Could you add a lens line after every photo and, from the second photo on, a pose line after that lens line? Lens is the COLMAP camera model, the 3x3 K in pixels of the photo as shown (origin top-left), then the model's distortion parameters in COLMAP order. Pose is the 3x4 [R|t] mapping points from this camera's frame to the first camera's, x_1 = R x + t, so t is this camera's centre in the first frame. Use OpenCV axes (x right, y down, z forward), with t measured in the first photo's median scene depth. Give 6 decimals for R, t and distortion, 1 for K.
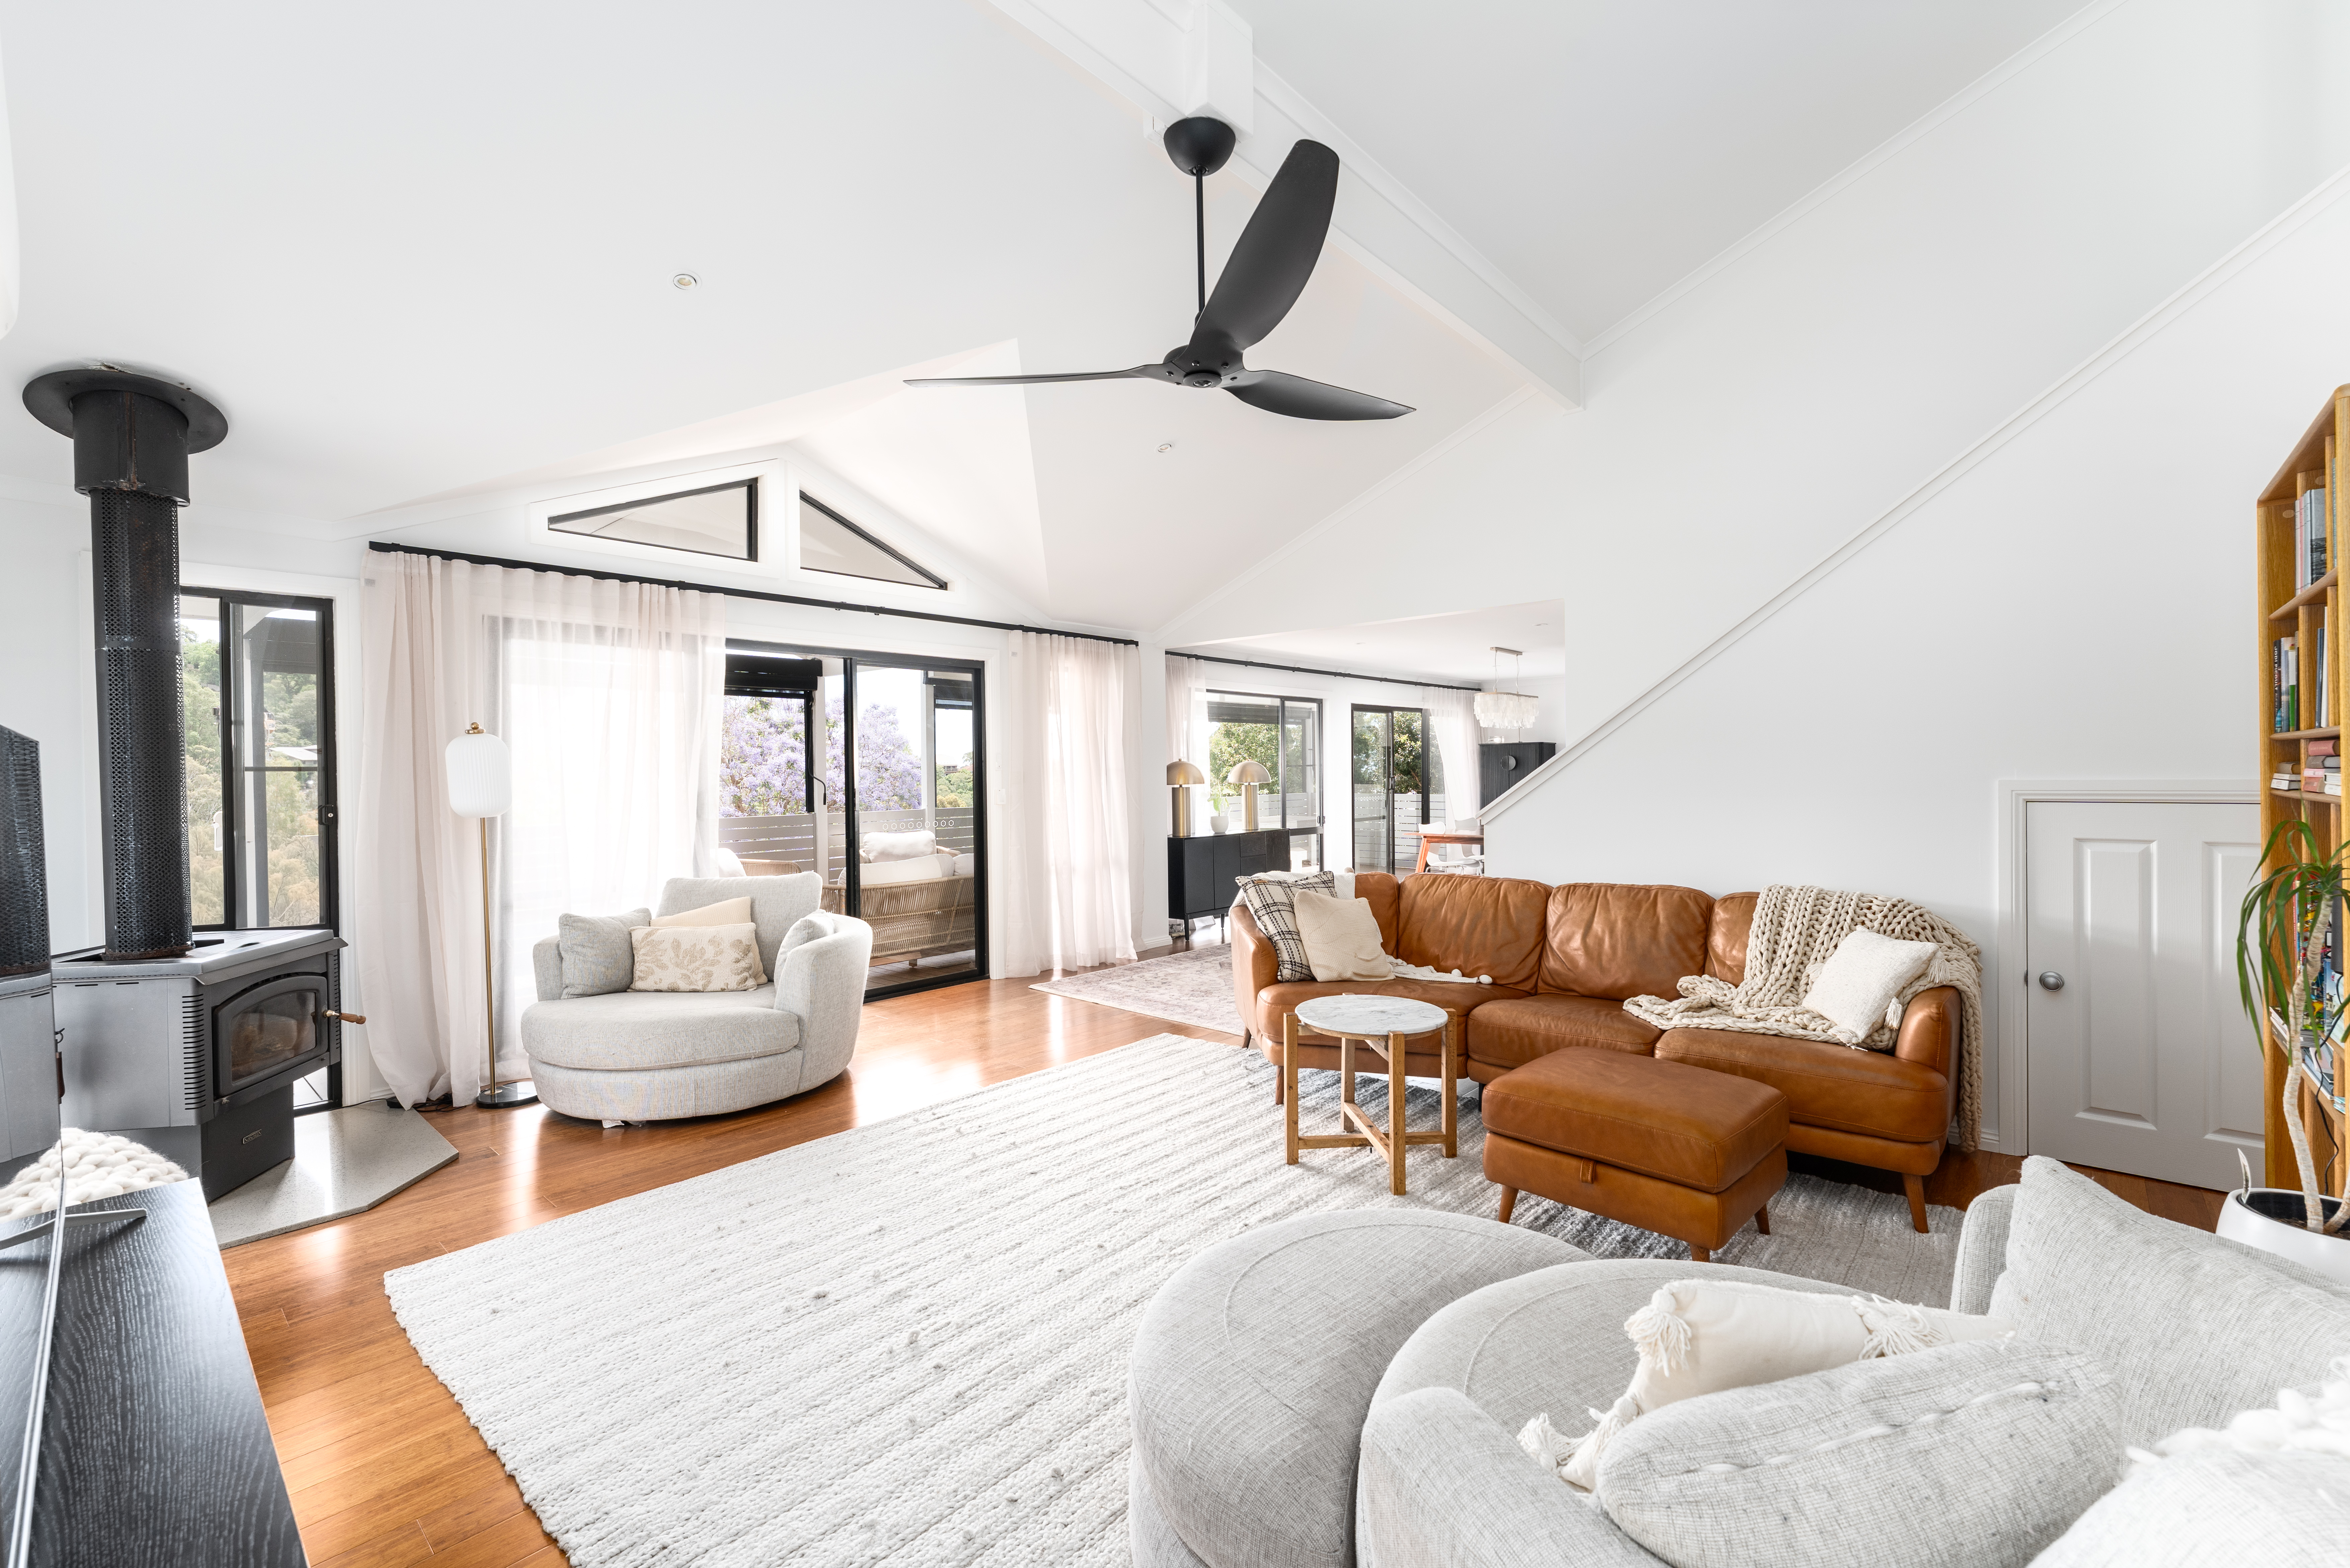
lens RADIAL K [[998.6, 0, 1175.8], [0, 998.6, 786.9], [0, 0, 1]] dist [-0.000304, 0.000385]
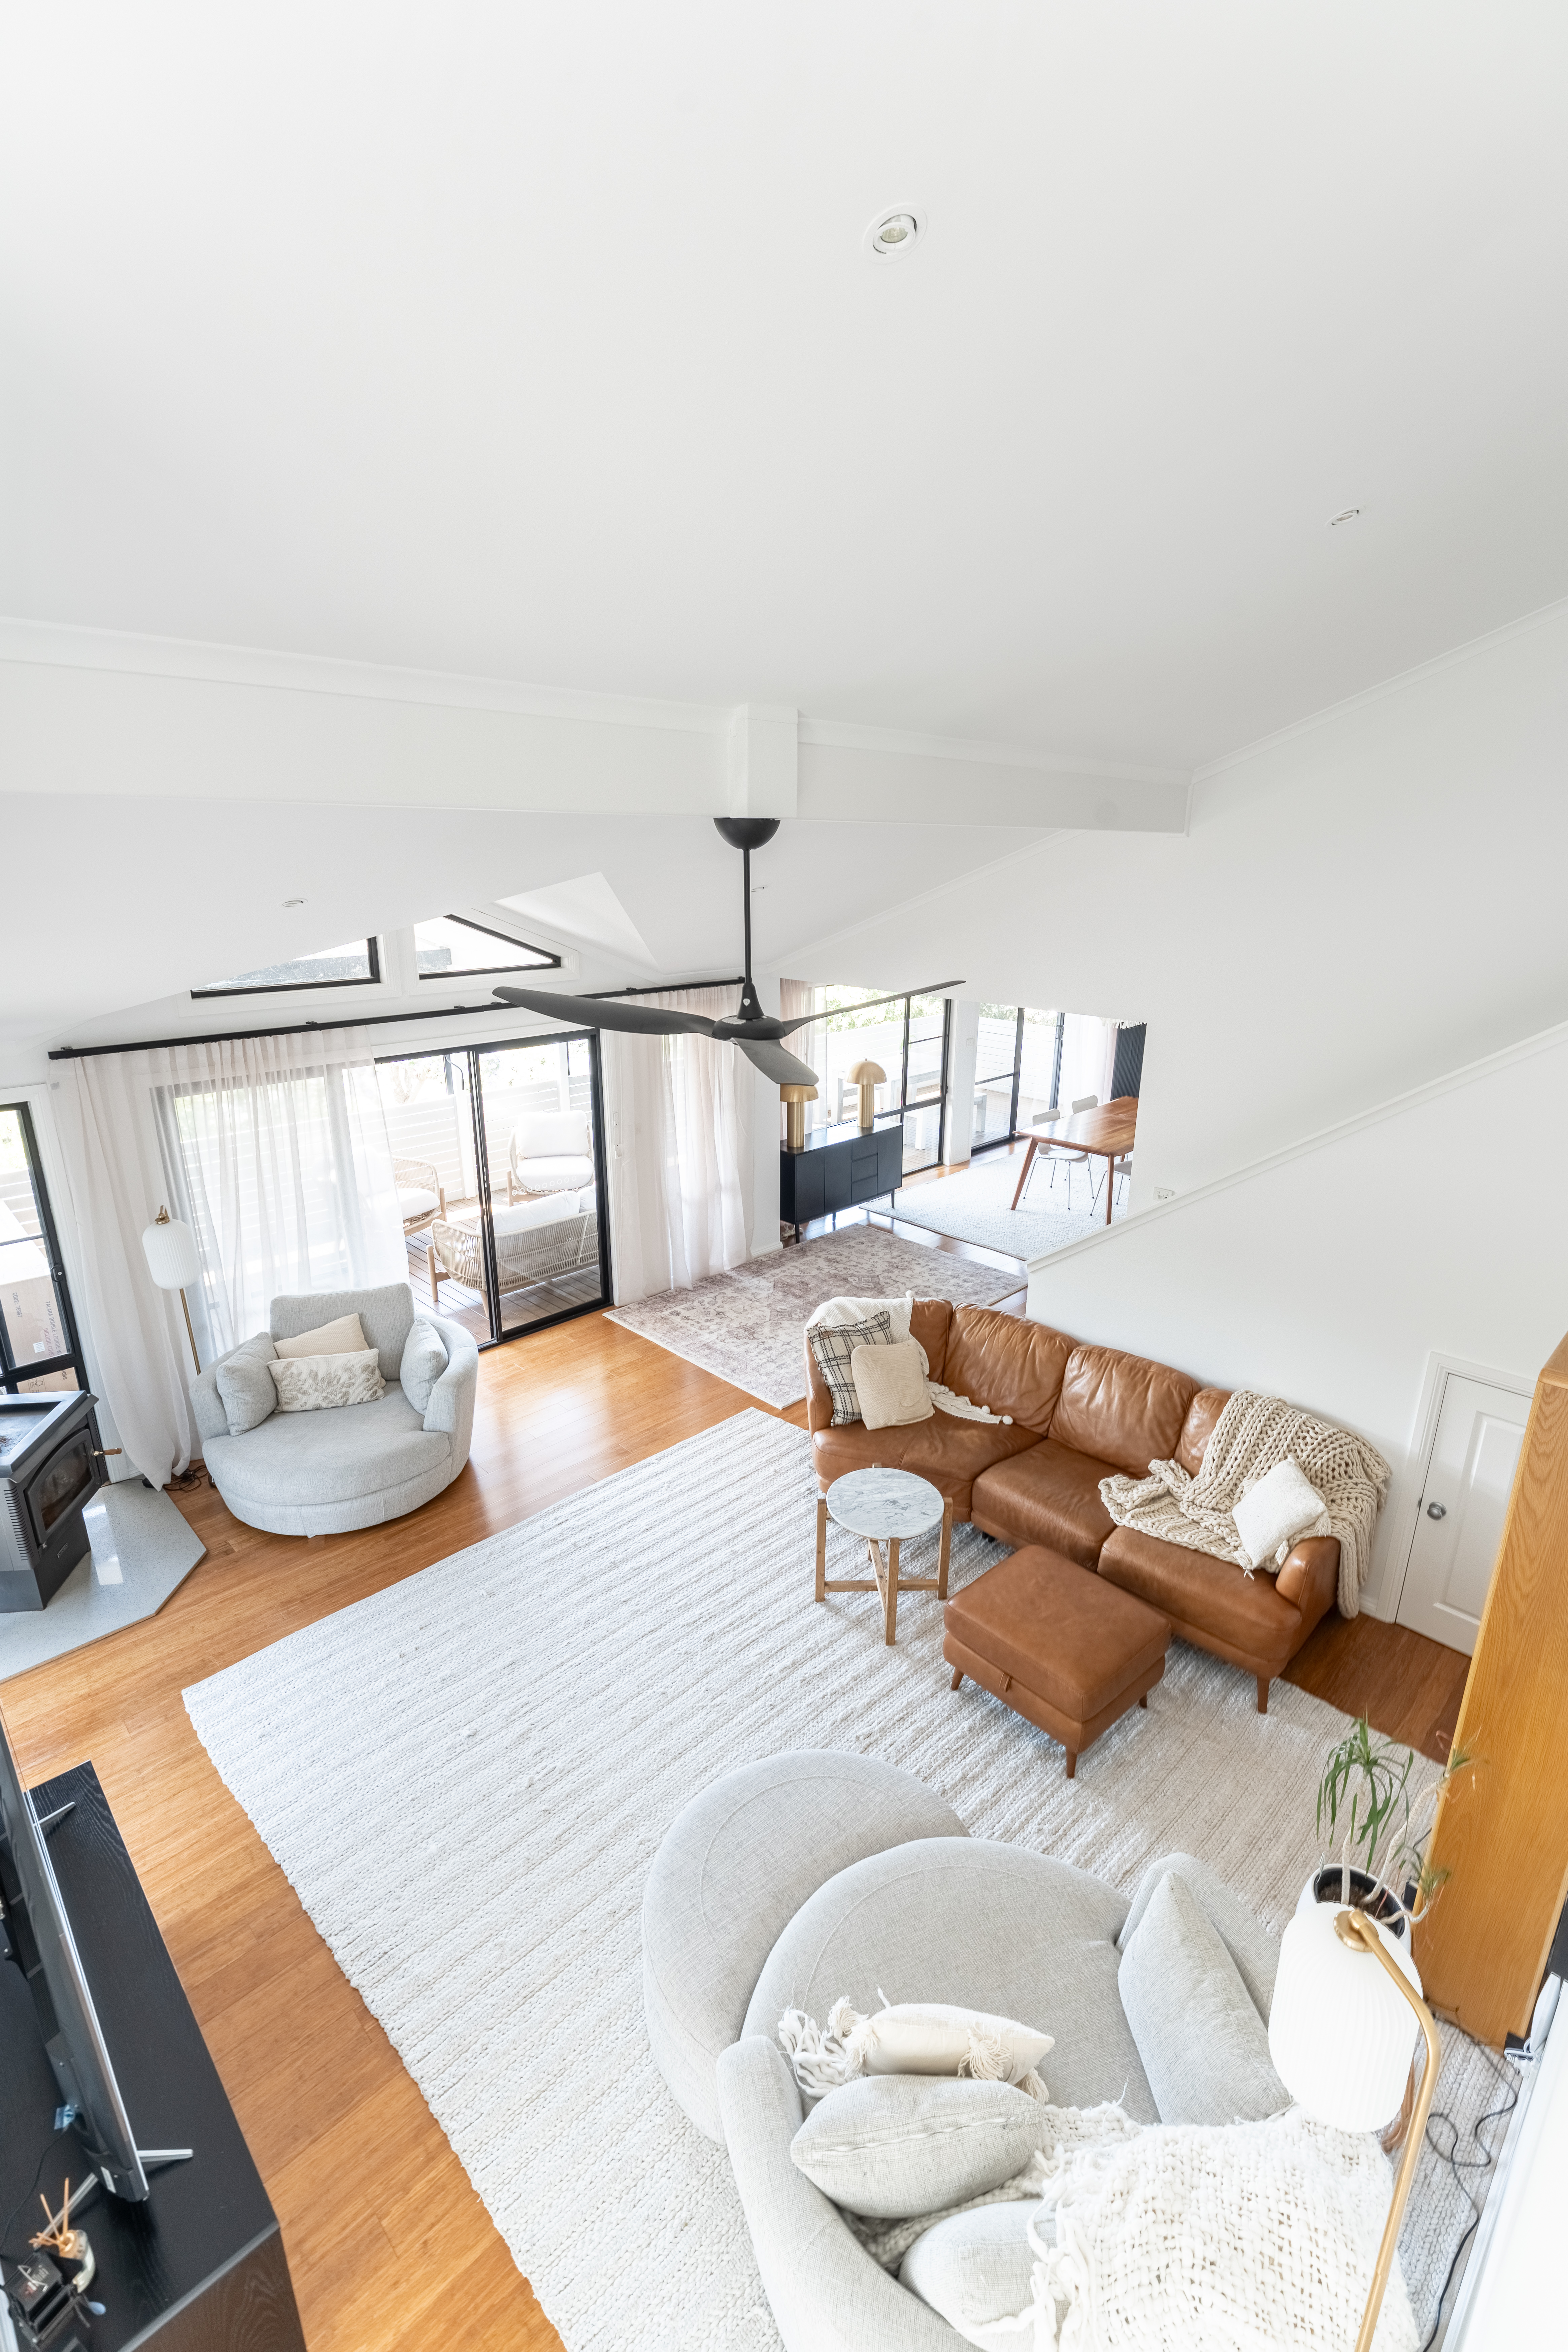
lens RADIAL K [[1054.6, 0, 785.0], [0, 1054.6, 1167.8], [0, 0, 1]] dist [0.003023, -0.000798]
pose [[0.998077, 0.030859, -0.053765, 0.128730], [-0.014099, 0.957560, 0.287889, -0.574868], [0.060367, -0.286577, 0.956153, -0.176967]]
